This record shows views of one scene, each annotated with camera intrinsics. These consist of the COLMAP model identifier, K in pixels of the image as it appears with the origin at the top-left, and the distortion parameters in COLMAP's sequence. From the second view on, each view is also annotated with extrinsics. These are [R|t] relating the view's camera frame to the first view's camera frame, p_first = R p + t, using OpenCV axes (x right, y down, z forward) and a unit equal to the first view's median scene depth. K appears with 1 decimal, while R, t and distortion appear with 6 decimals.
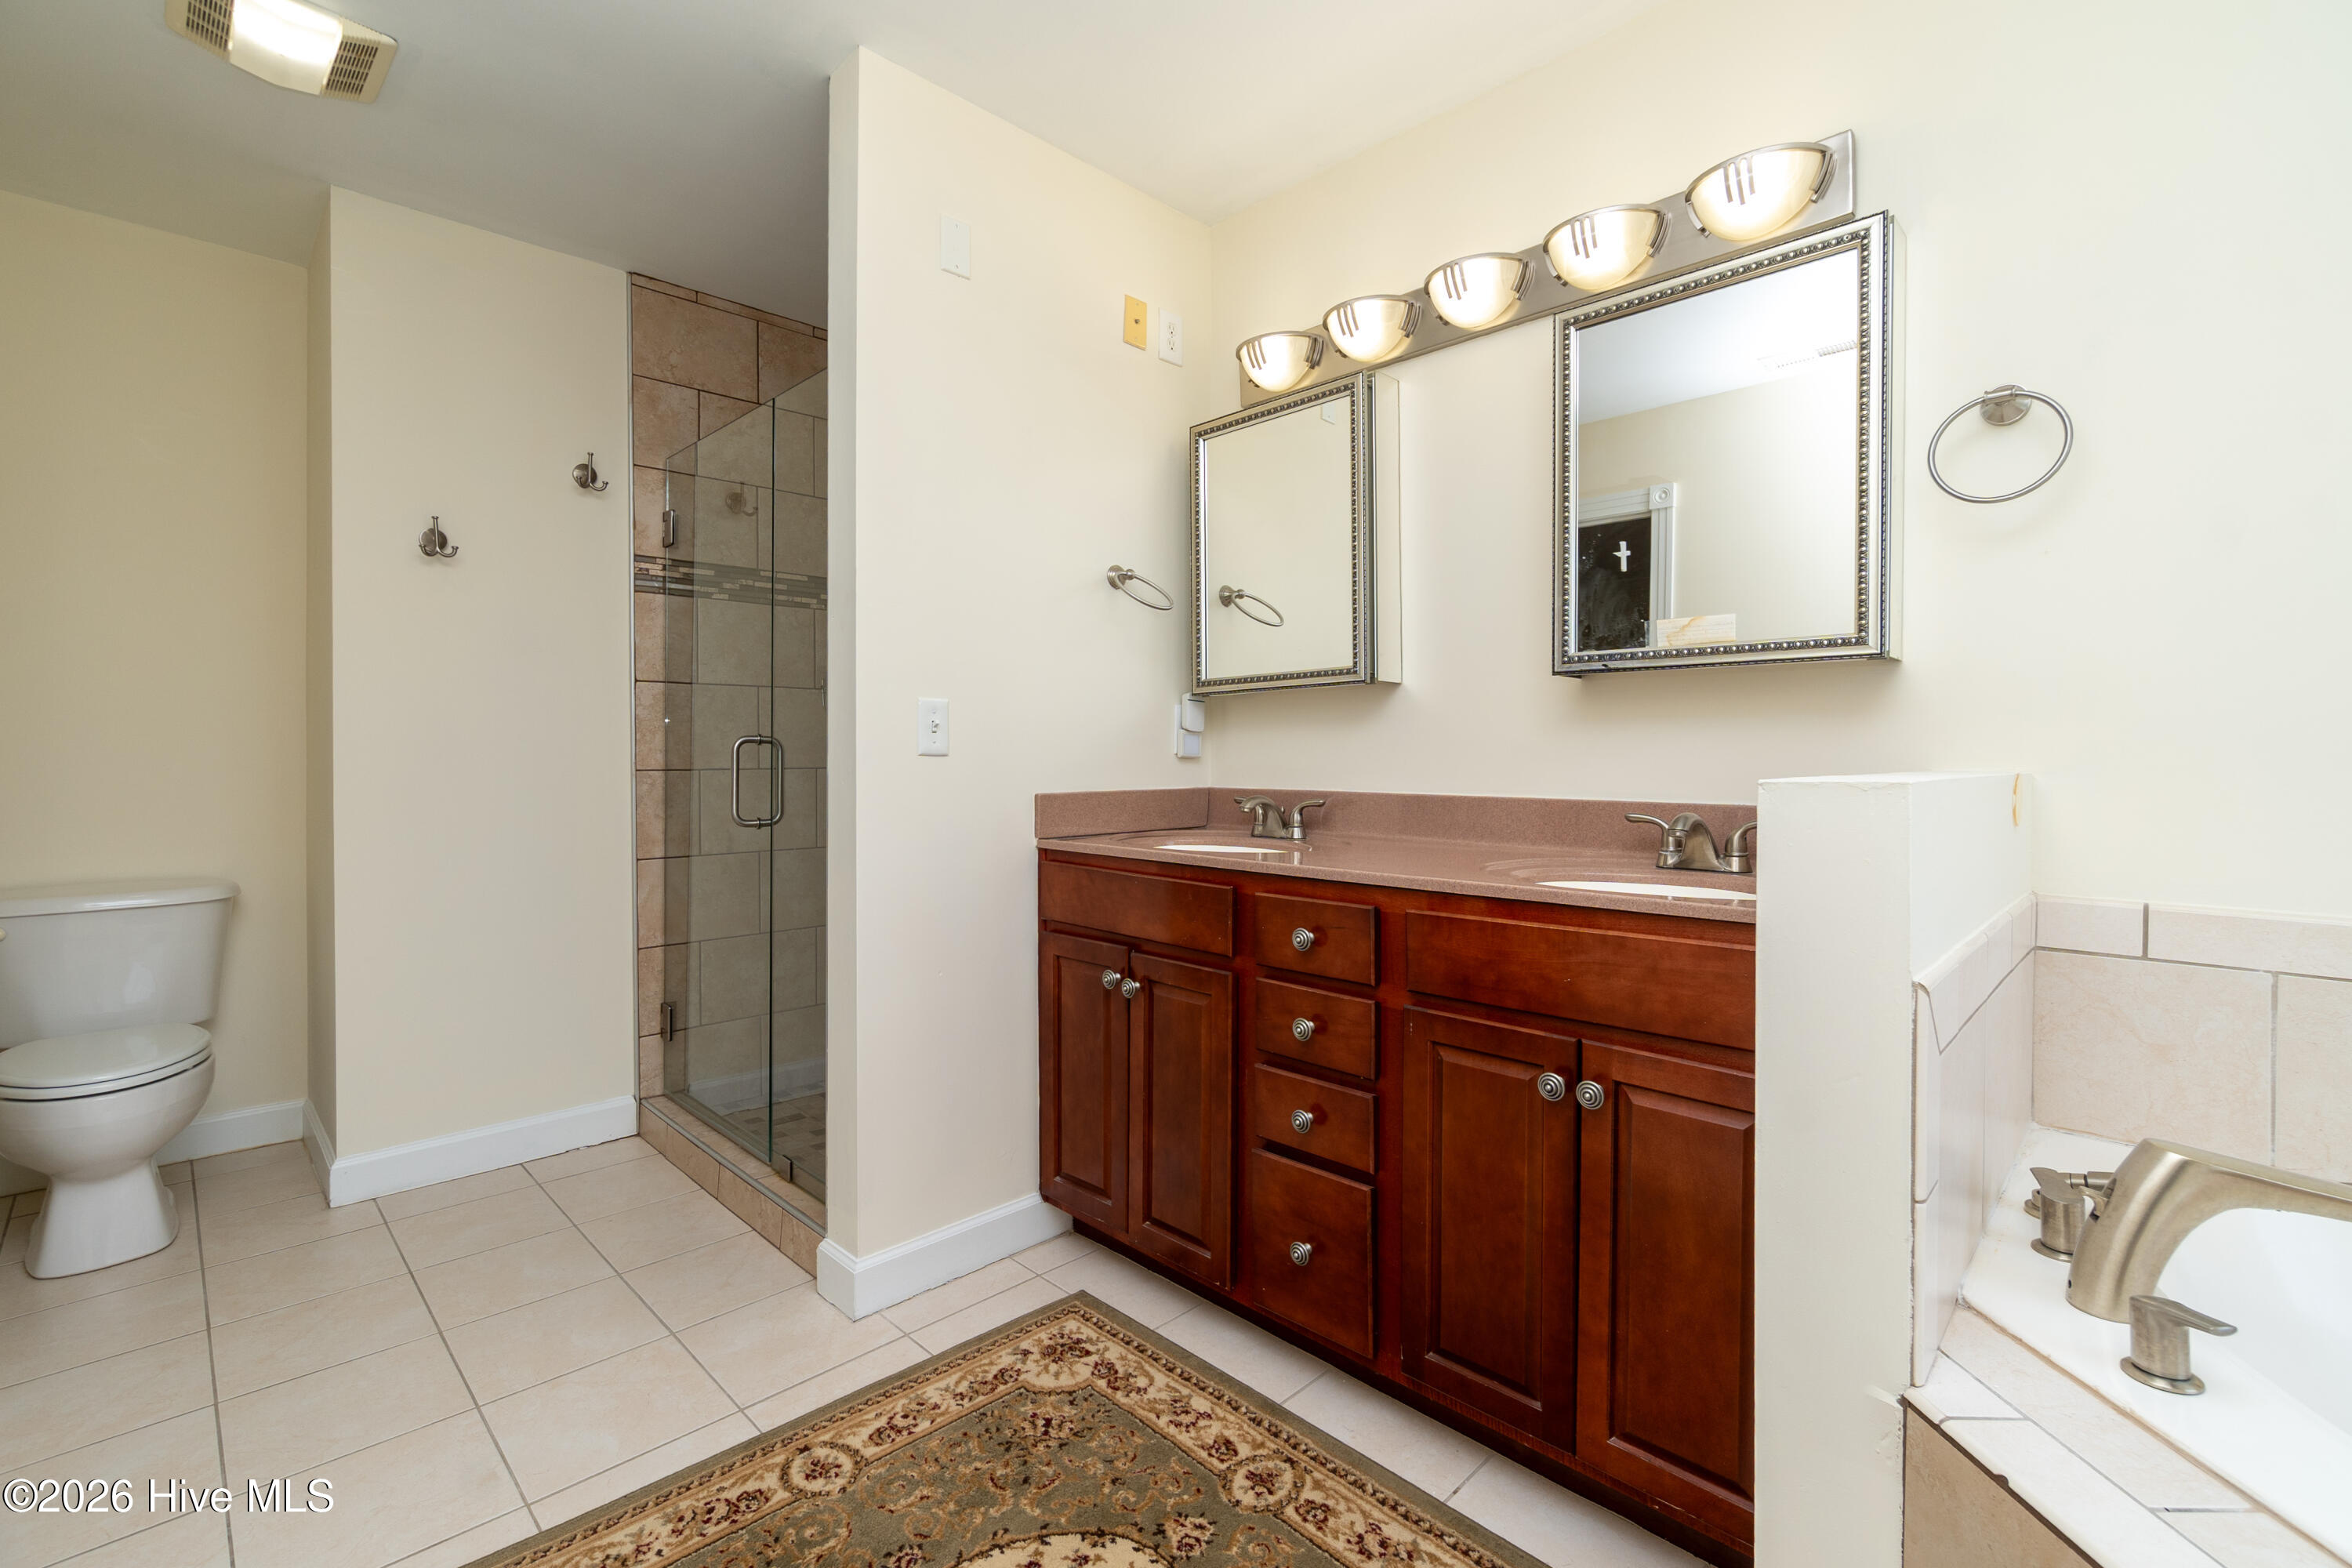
lens RADIAL K [[1013.7, 0, 1180.2], [0, 1013.7, 773.8], [0, 0, 1]] dist [-0.004858, 0.000272]
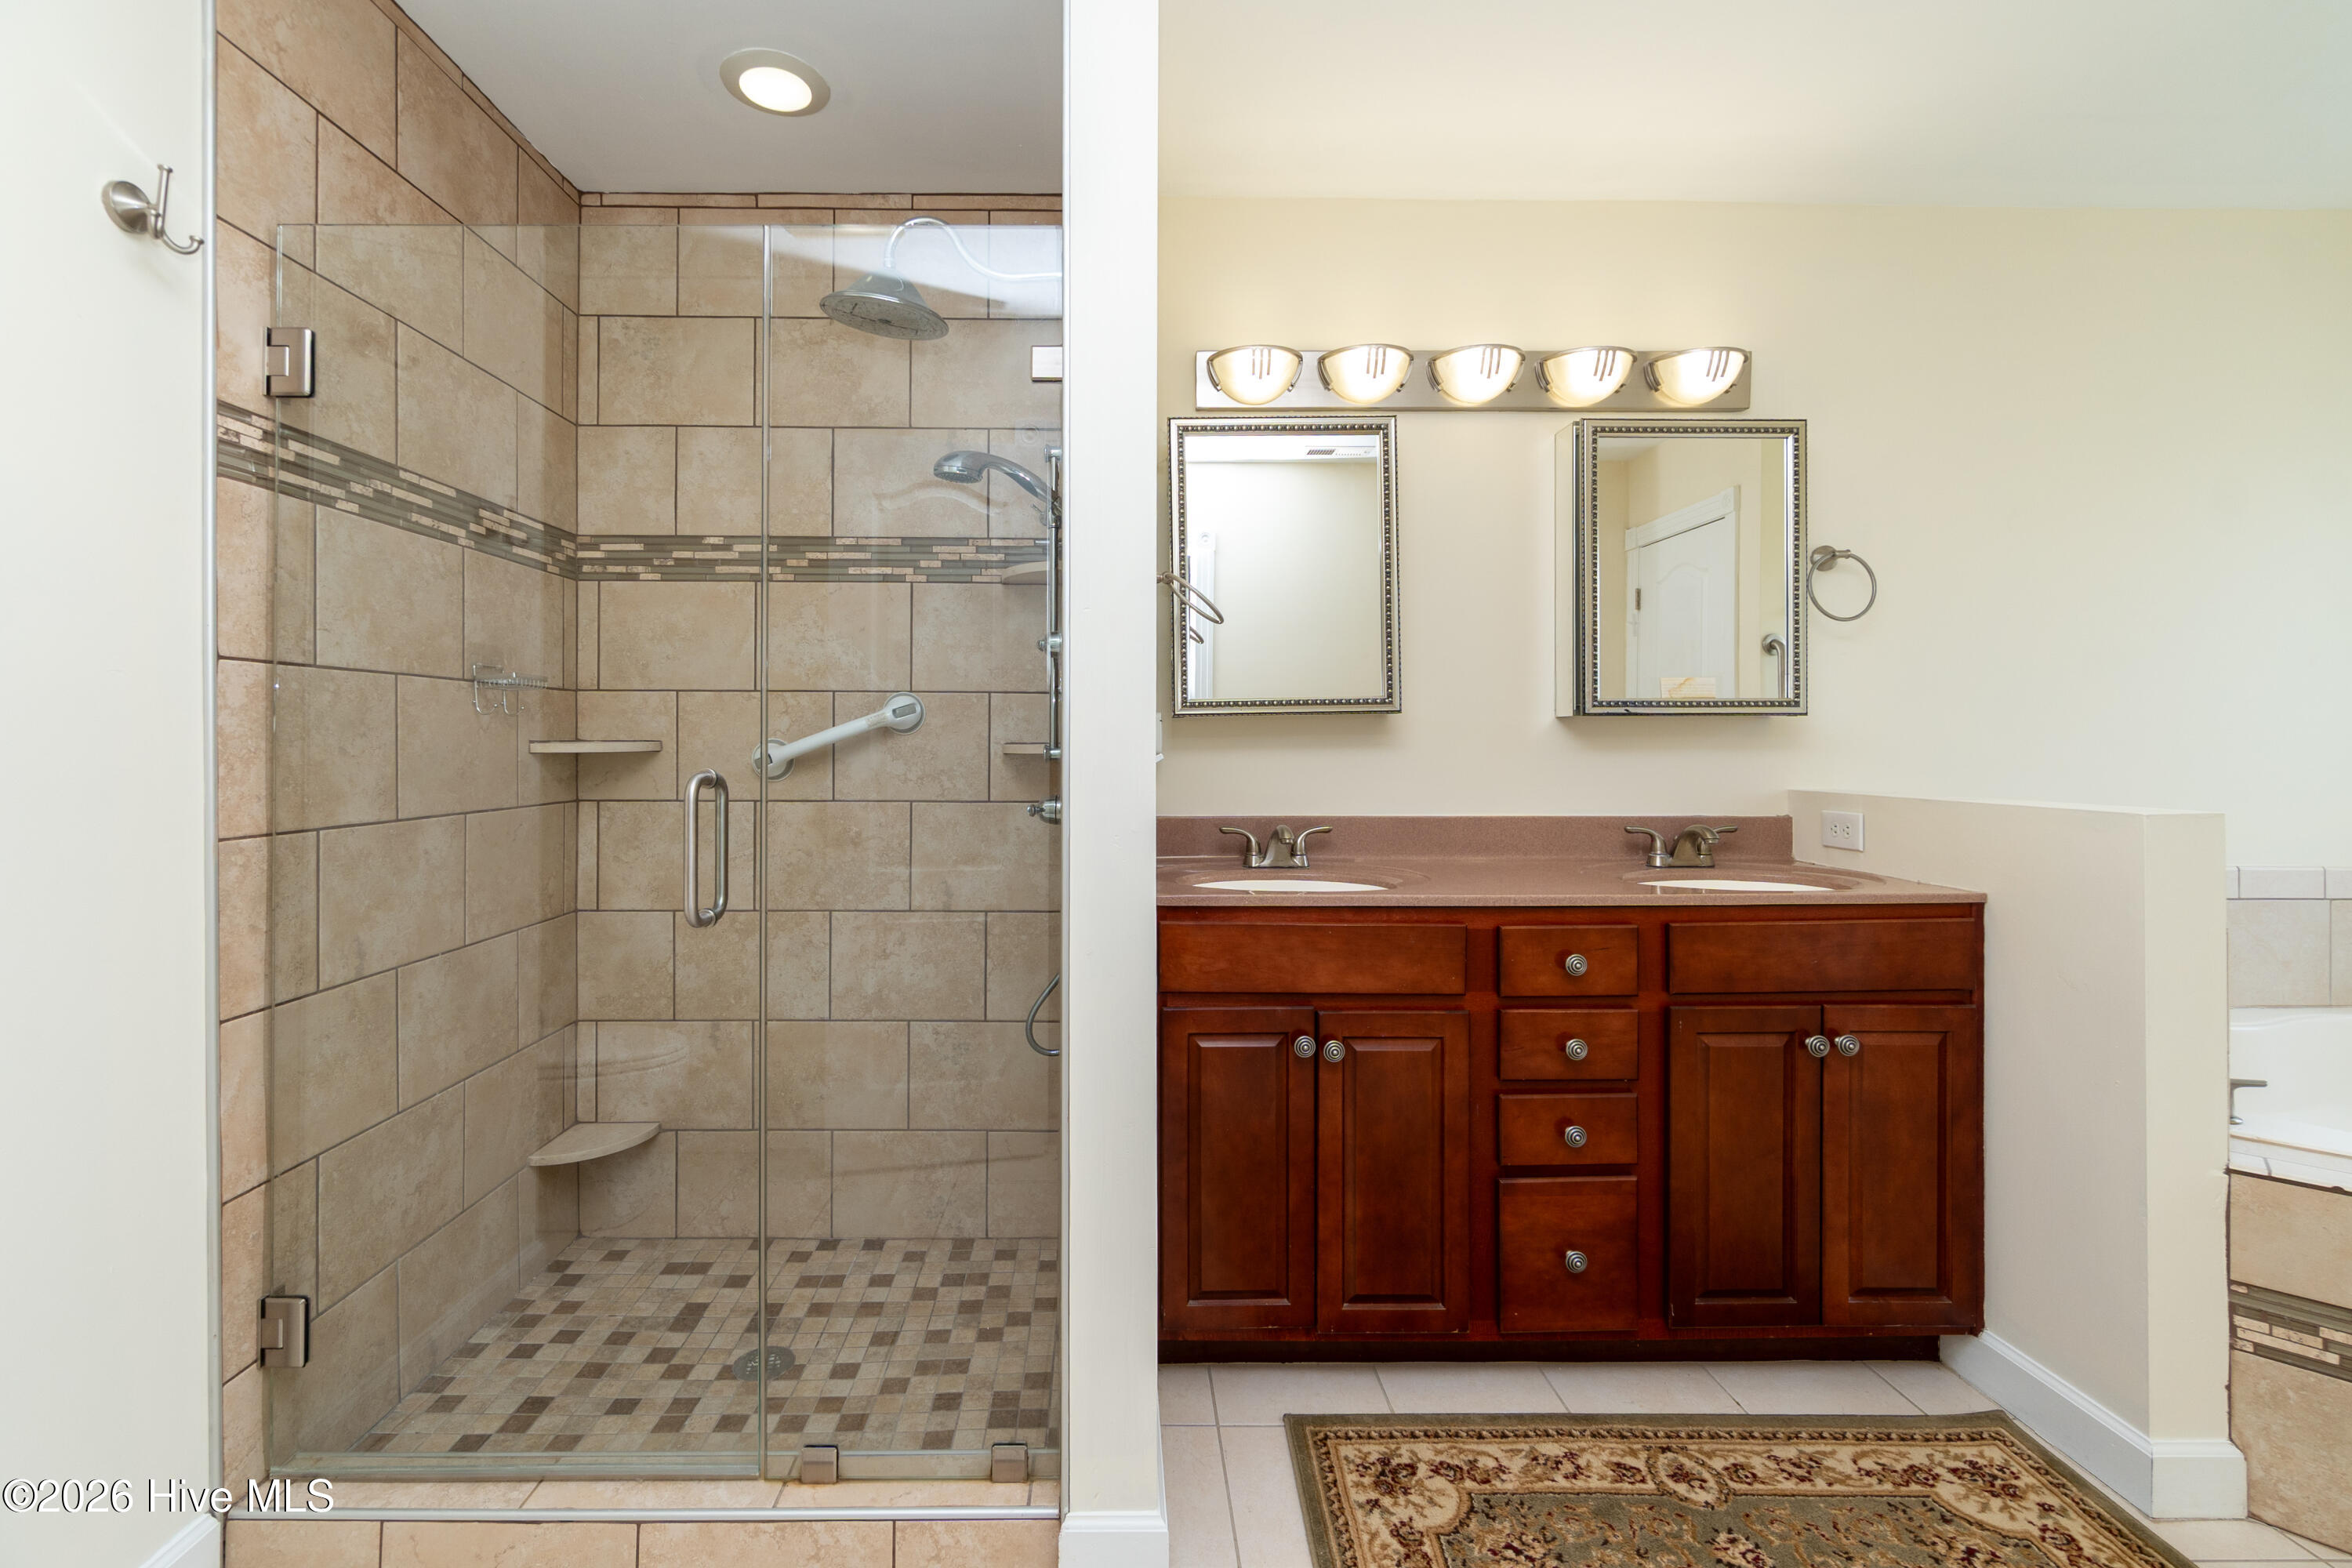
lens RADIAL K [[1013.7, 0, 1124.6], [0, 1013.7, 756.8], [0, 0, 1]] dist [-0.004858, 0.000272]
pose [[0.708652, -0.010574, 0.705479, -0.790611], [0.016082, 0.999870, -0.001168, -0.049961], [-0.705375, 0.012173, 0.708730, 0.477364]]
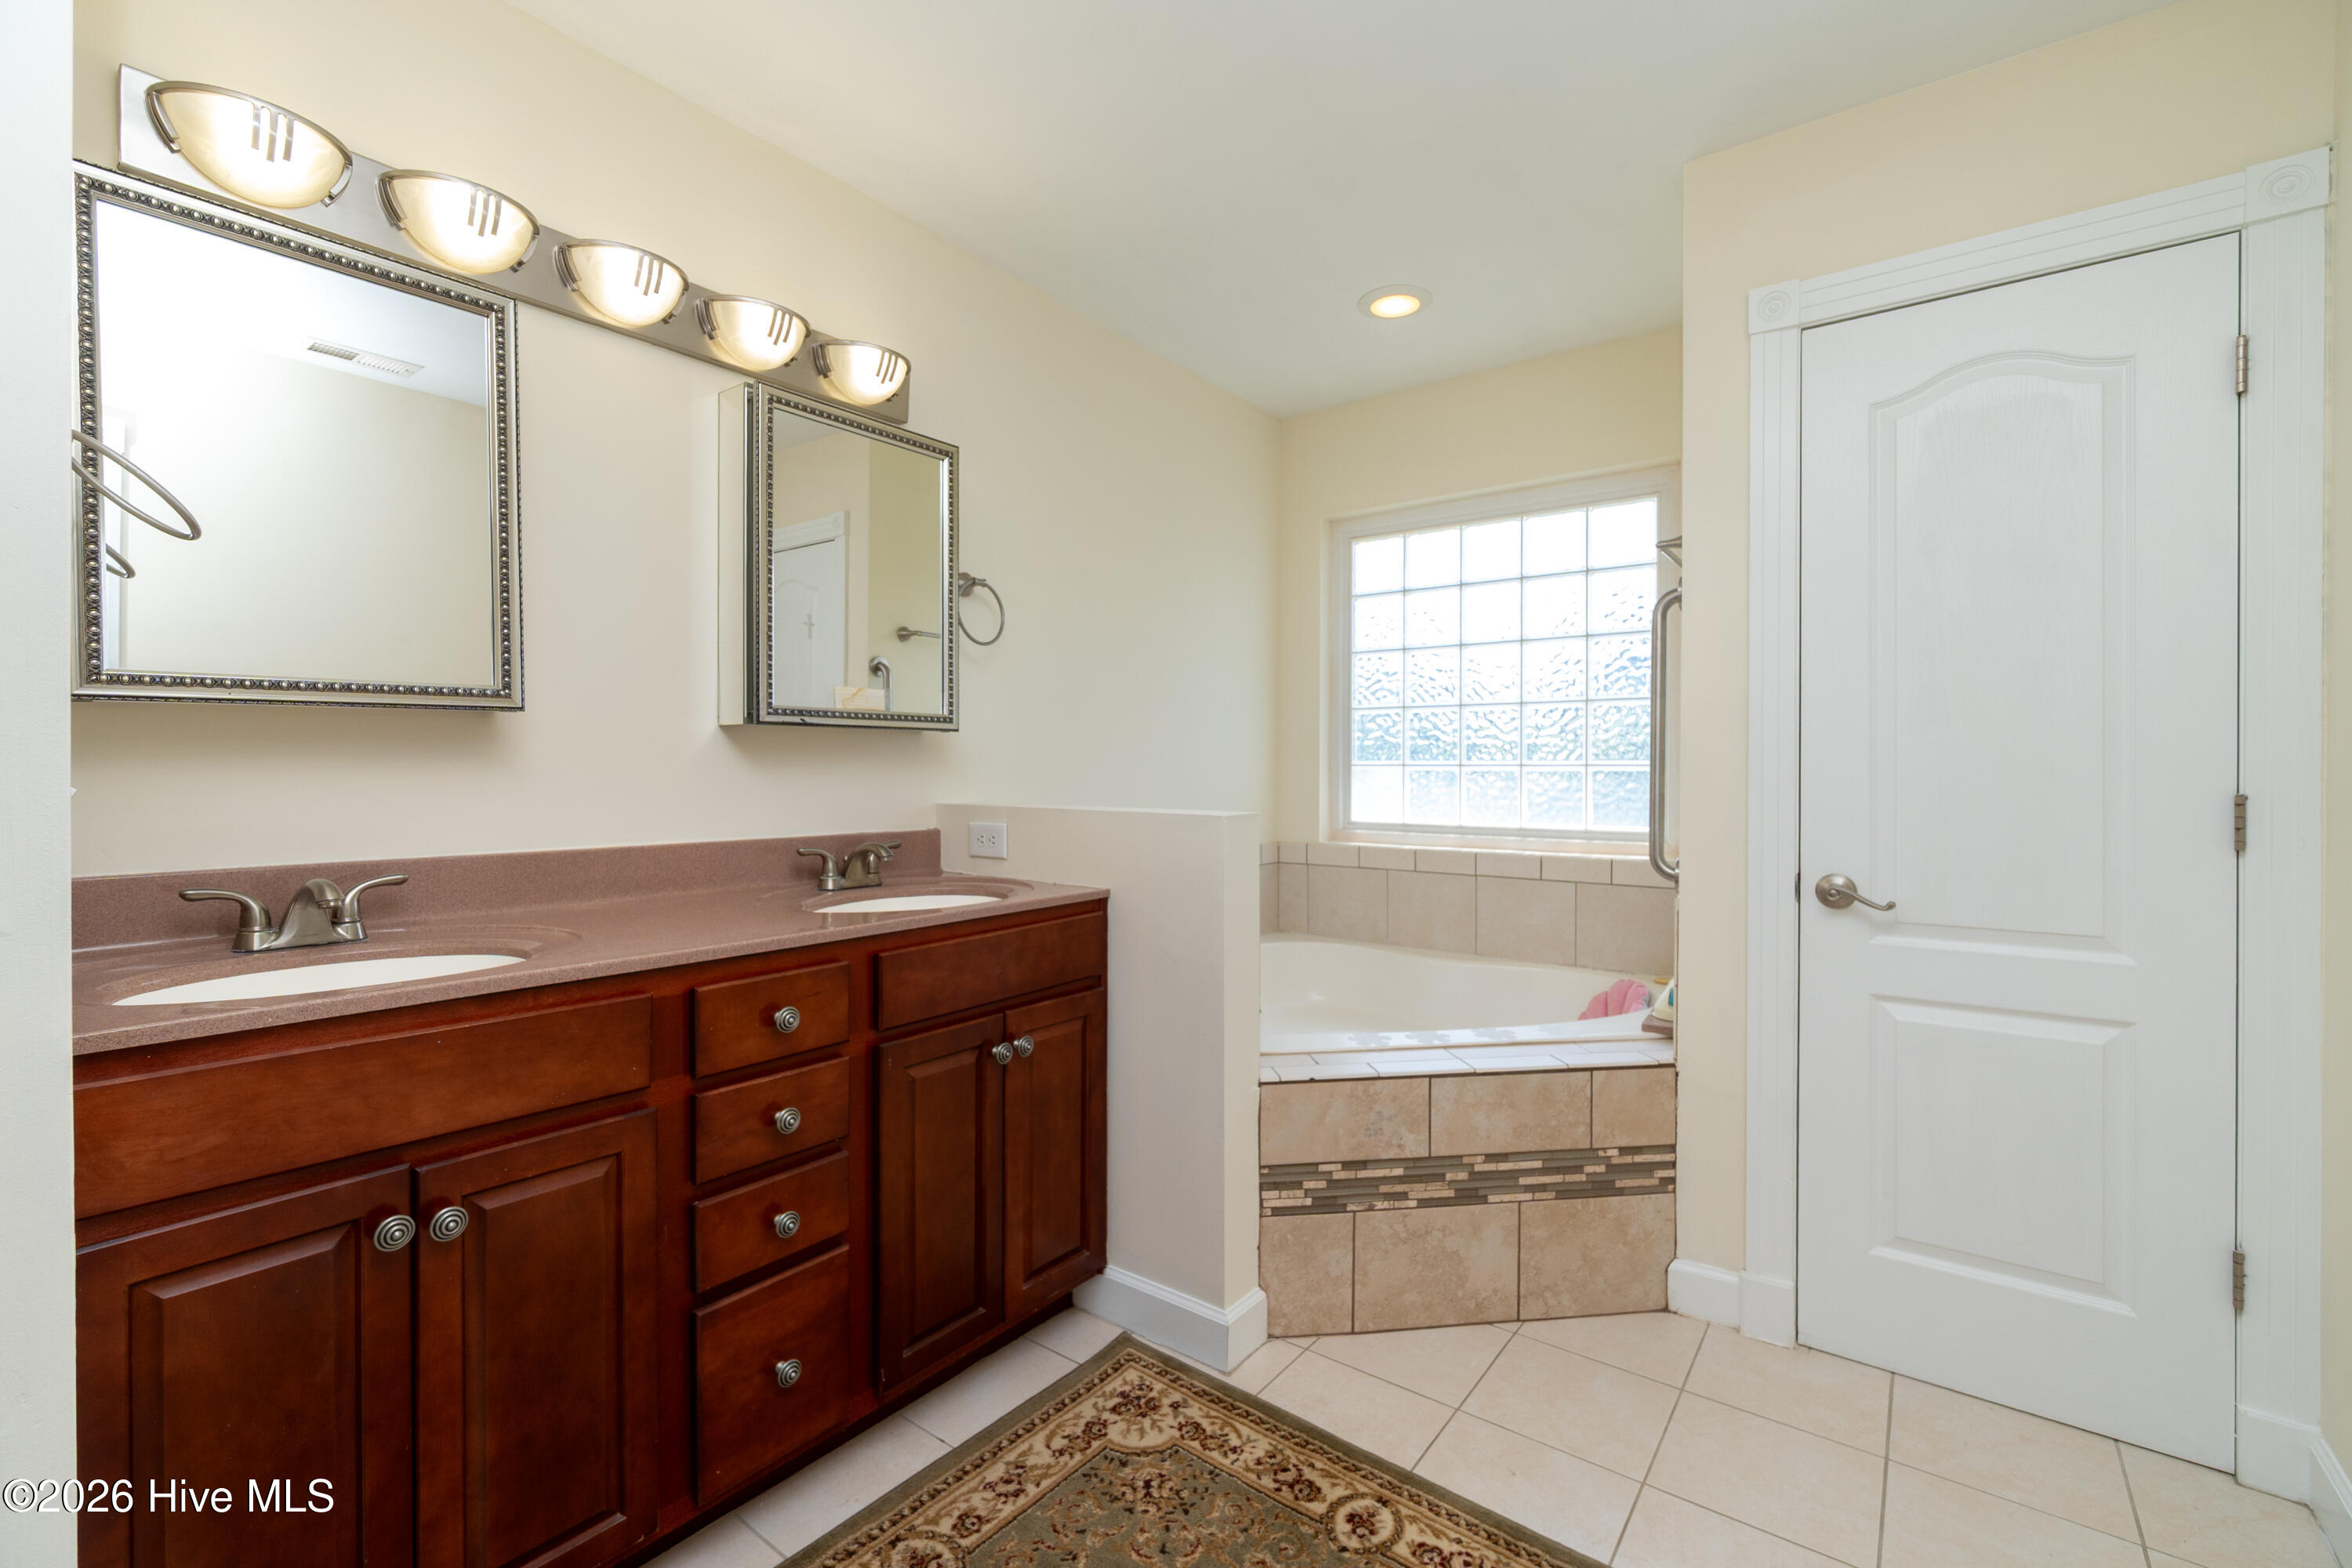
lens RADIAL K [[1013.7, 0, 1169.1], [0, 1013.7, 775.8], [0, 0, 1]] dist [-0.004858, 0.000272]
pose [[-0.122224, -0.012912, 0.992419, -0.656965], [0.013049, 0.999808, 0.014615, -0.047997], [-0.992417, 0.014736, -0.122032, 0.636940]]
